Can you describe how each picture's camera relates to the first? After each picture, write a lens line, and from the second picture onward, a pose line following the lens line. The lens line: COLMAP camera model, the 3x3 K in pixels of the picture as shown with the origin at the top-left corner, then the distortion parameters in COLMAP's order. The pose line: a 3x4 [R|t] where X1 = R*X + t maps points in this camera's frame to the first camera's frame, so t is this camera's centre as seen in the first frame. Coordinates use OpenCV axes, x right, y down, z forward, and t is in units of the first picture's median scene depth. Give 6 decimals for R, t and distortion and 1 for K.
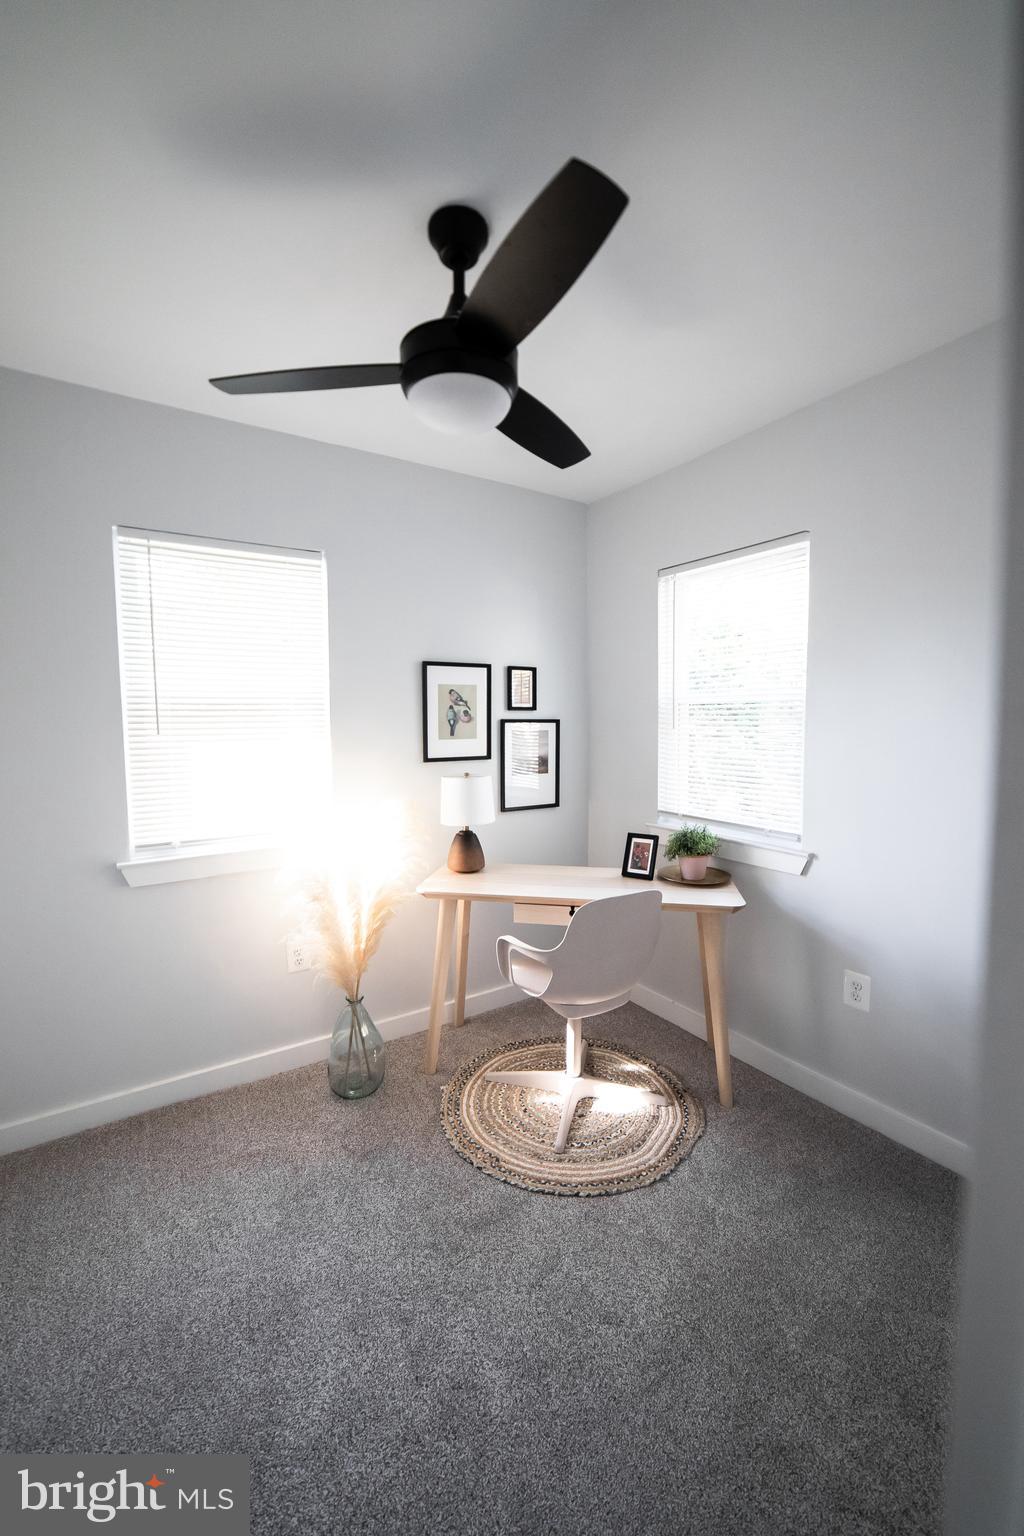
lens RADIAL K [[644.7, 0, 512.0], [0, 644.7, 768.0], [0, 0, 1]] dist [0.000653, 0.000004]
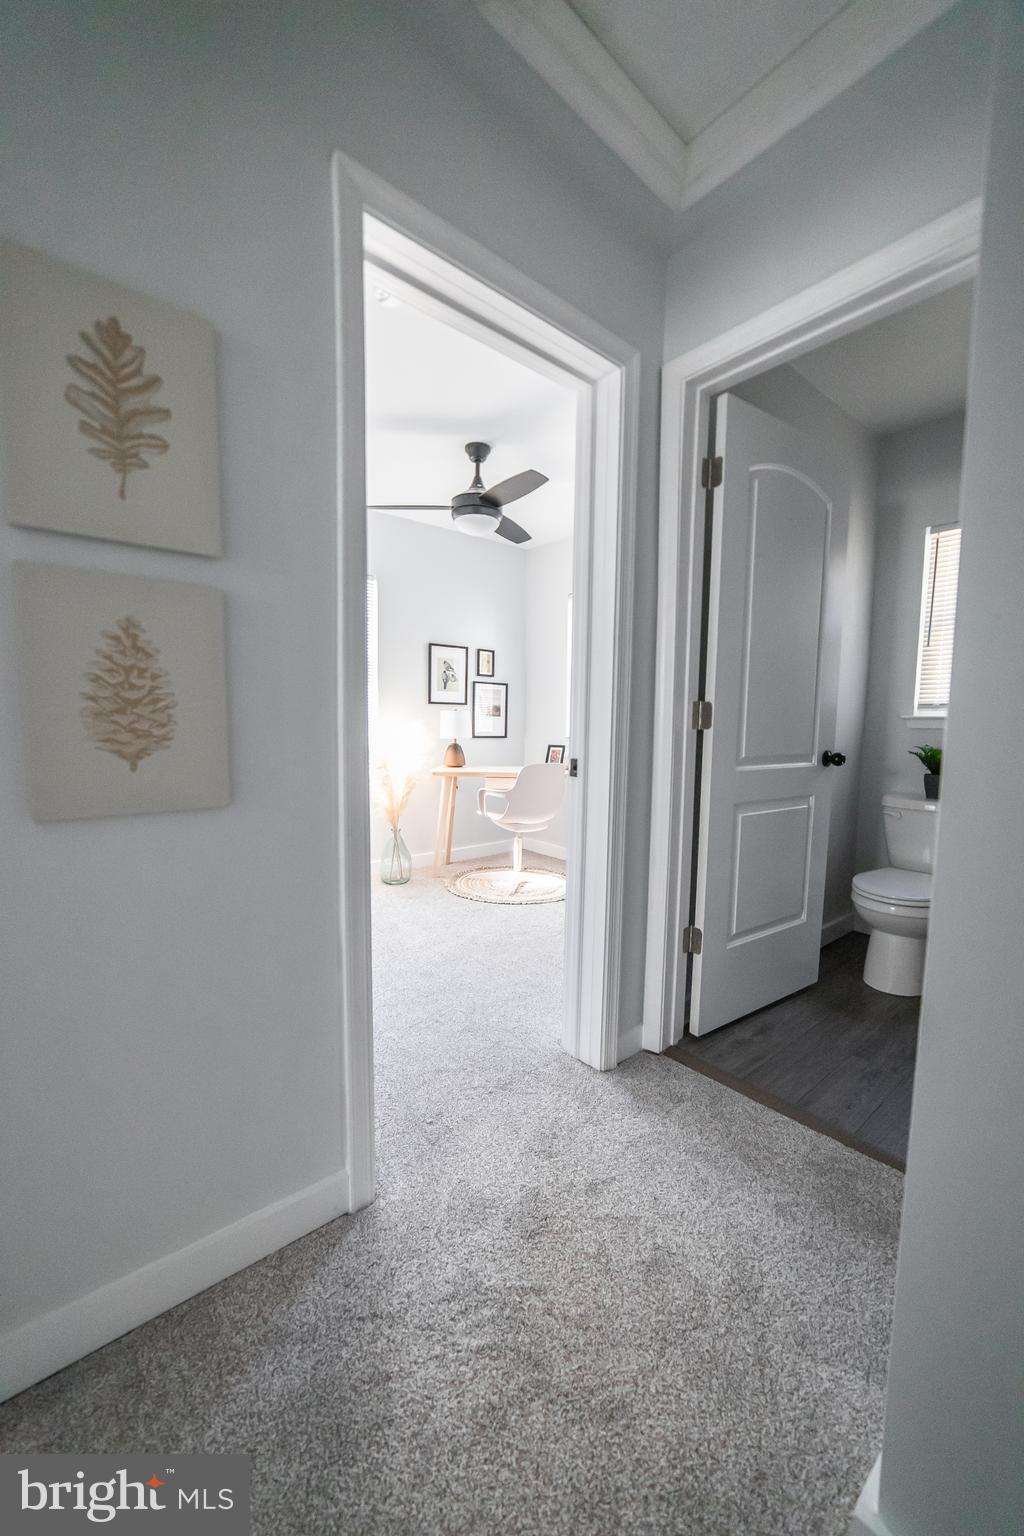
lens RADIAL K [[580.4, 0, 512.0], [0, 580.4, 768.0], [0, 0, 1]] dist [0.000653, 0.000003]
pose [[0.993751, 0.008781, 0.111271, -0.088048], [-0.009914, 0.999905, 0.009627, 0.141710], [-0.111175, -0.010670, 0.993744, -0.527395]]
